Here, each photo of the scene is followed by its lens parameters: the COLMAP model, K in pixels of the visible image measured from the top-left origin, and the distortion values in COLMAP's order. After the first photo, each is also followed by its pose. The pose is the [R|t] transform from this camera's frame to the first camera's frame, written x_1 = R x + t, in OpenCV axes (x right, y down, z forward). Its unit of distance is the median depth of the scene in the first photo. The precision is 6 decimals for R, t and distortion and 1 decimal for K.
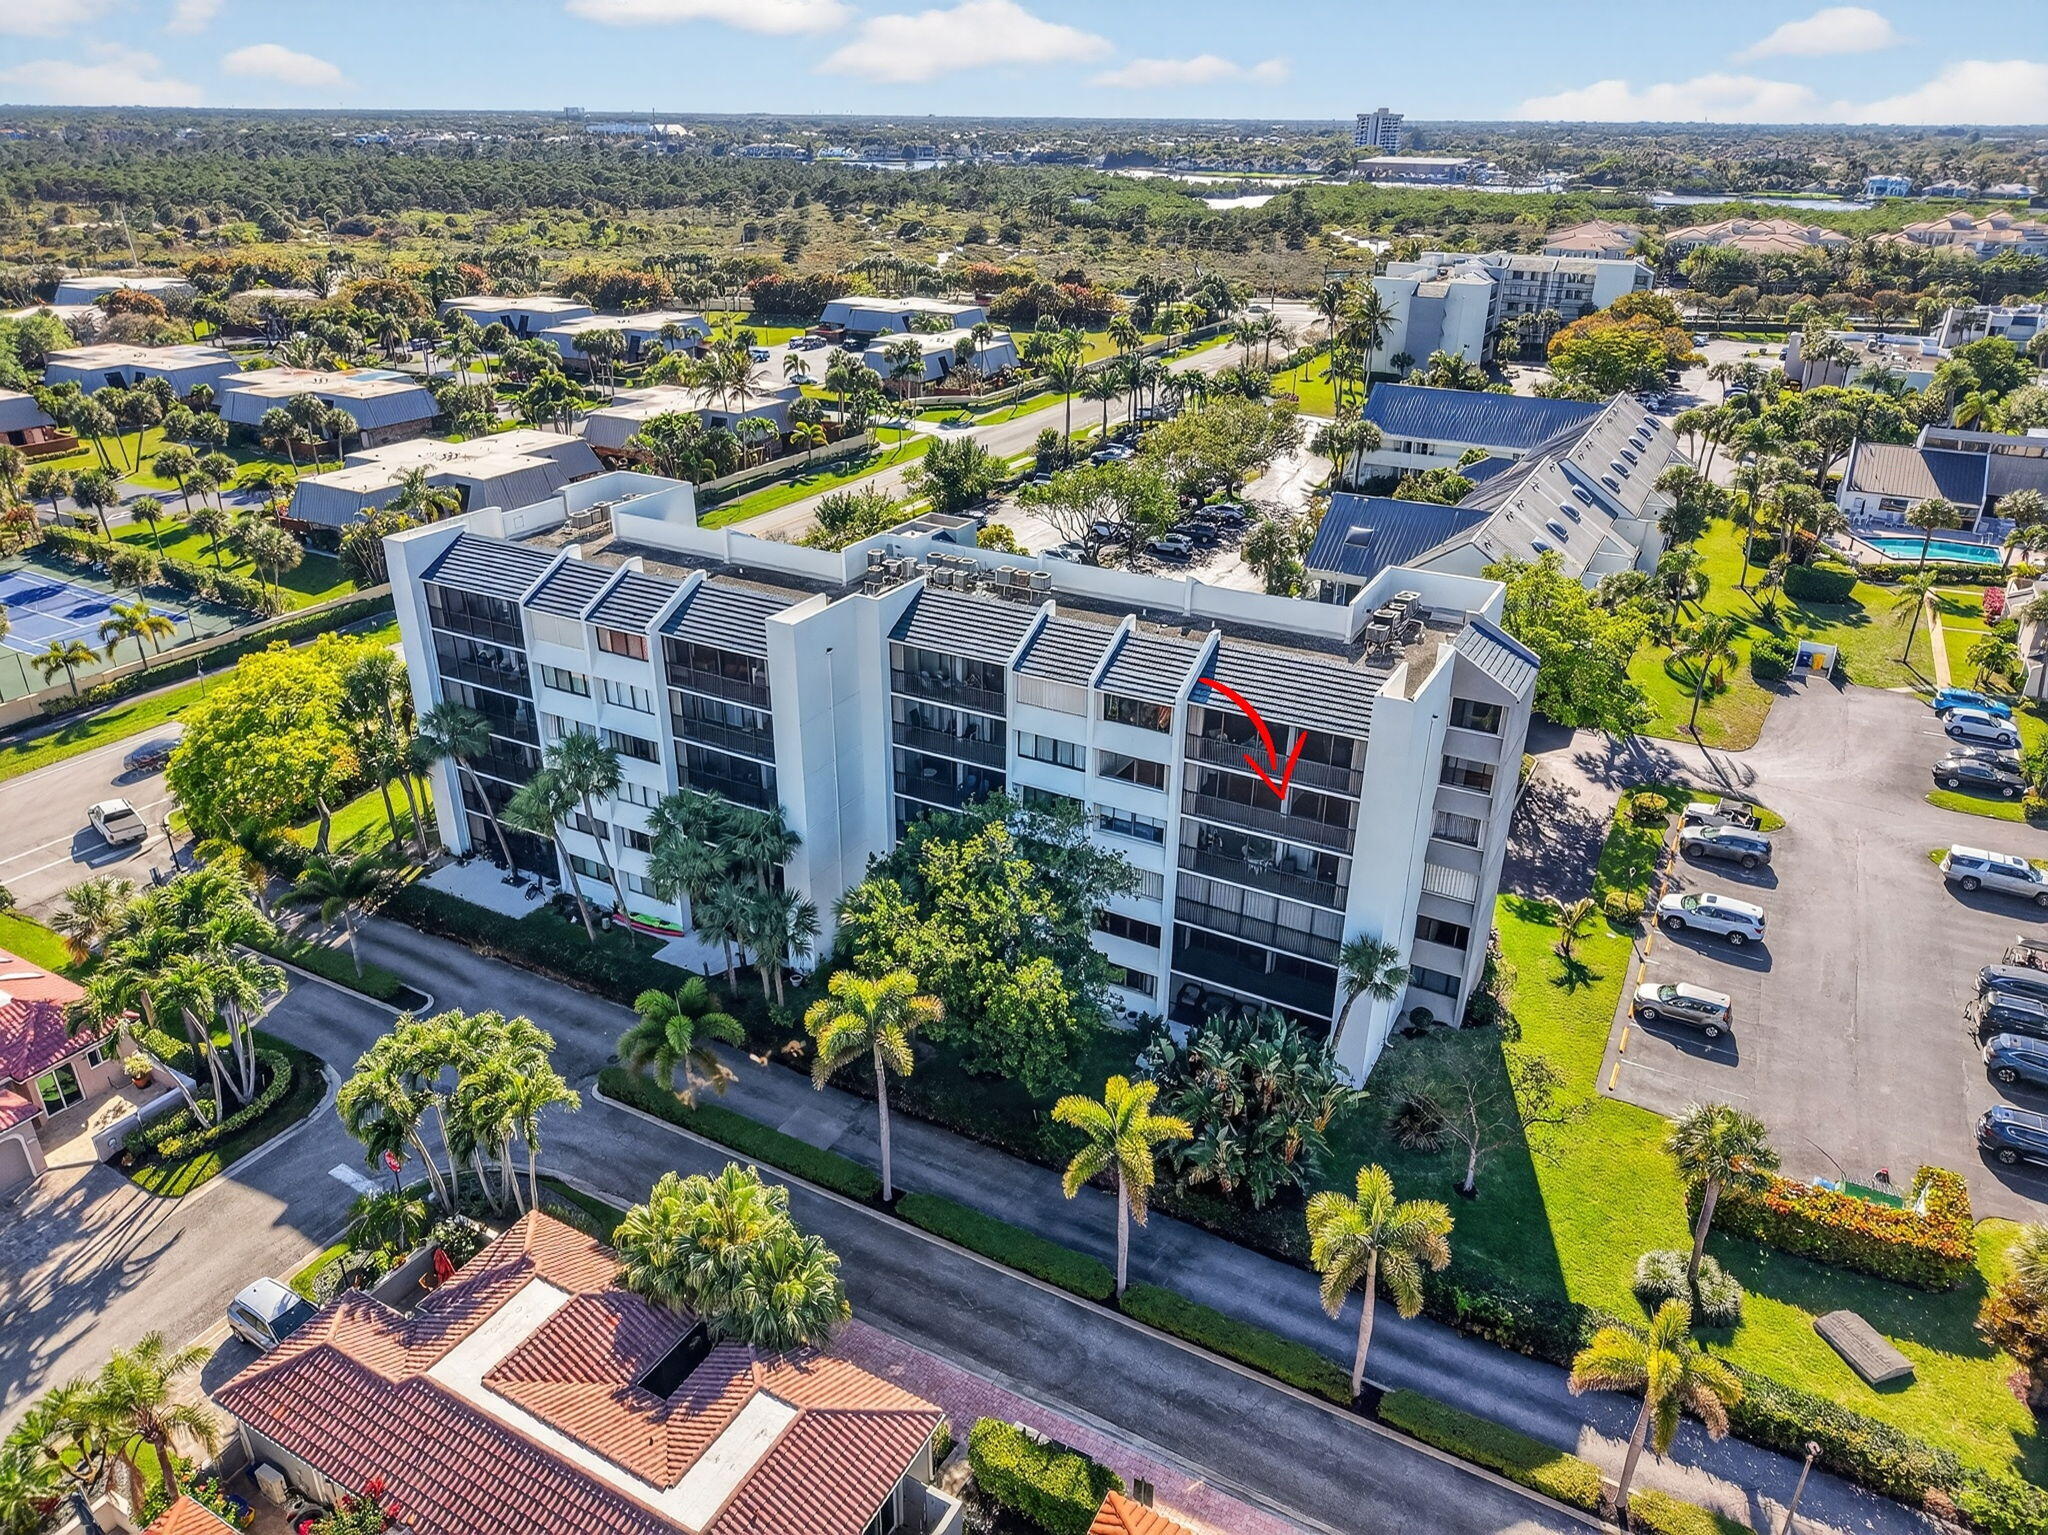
lens RADIAL K [[1369.8, 0, 1020.5], [0, 1369.8, 771.0], [0, 0, 1]] dist [0.000840, -0.005747]
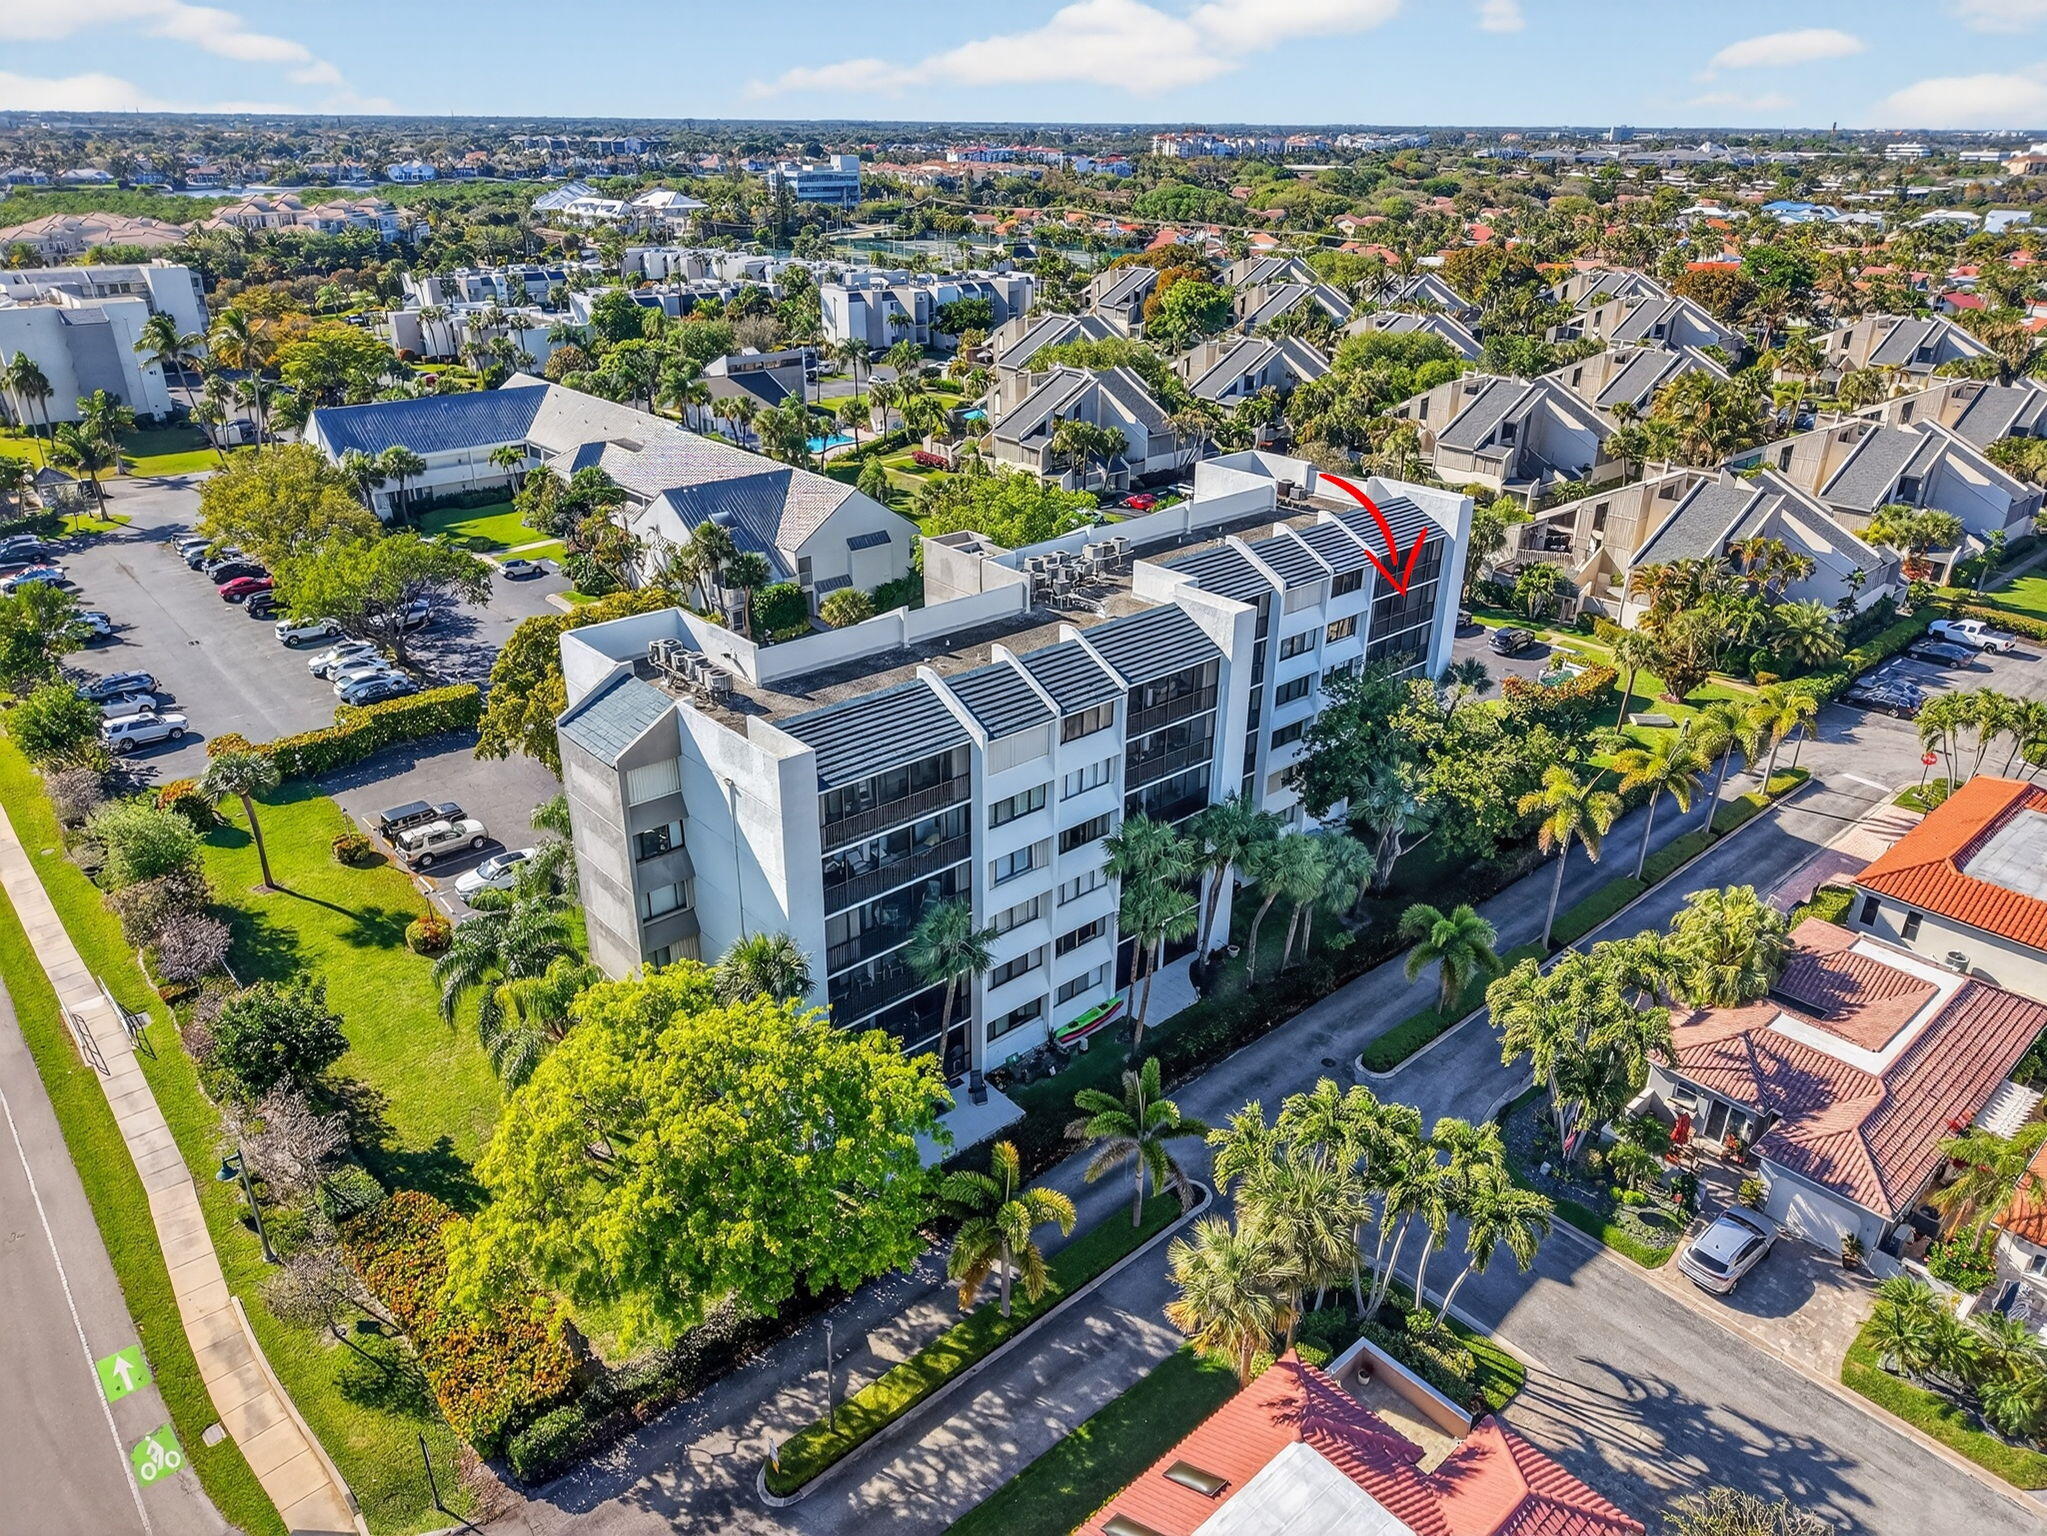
lens RADIAL K [[1369.1, 0, 1020.0], [0, 1369.1, 771.5], [0, 0, 1]] dist [0.000840, -0.005747]
pose [[0.341839, -0.407624, 0.846752, -1.113726], [0.401020, 0.878148, 0.260844, -0.324463], [-0.849900, 0.250397, 0.463650, 0.655255]]
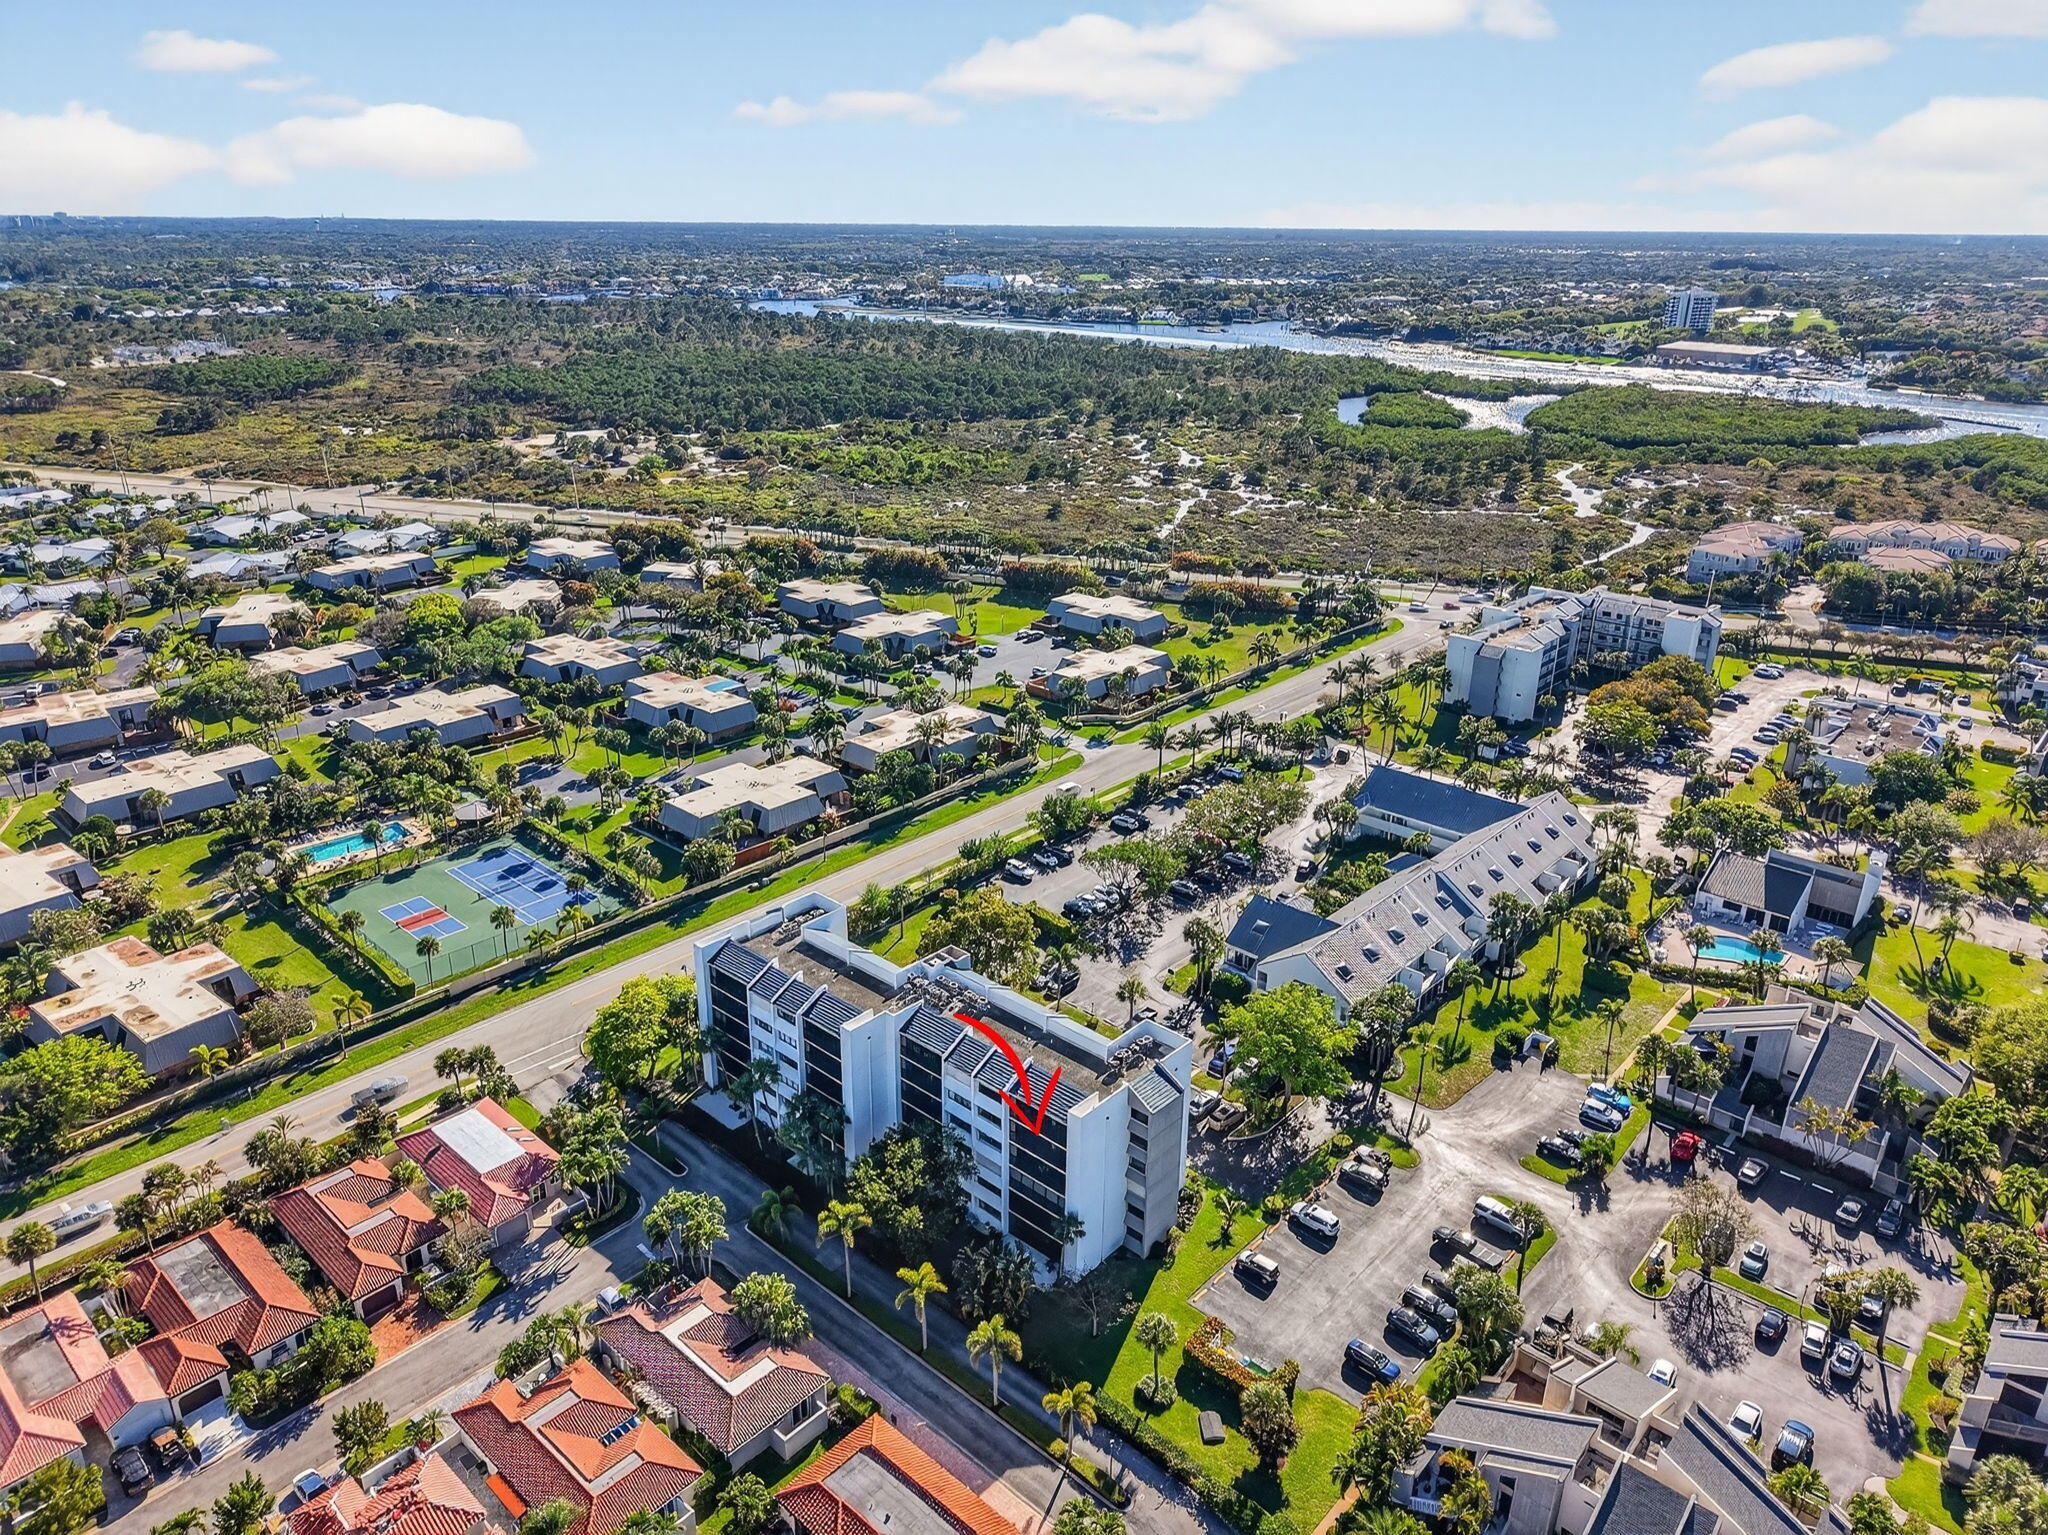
lens RADIAL K [[1372.3, 0, 1017.5], [0, 1372.3, 764.2], [0, 0, 1]] dist [0.021149, -0.016422]
pose [[0.971598, 0.086032, -0.220443, 0.531072], [-0.100842, 0.993279, -0.056814, -0.417854], [0.214073, 0.077431, 0.973744, -1.120033]]
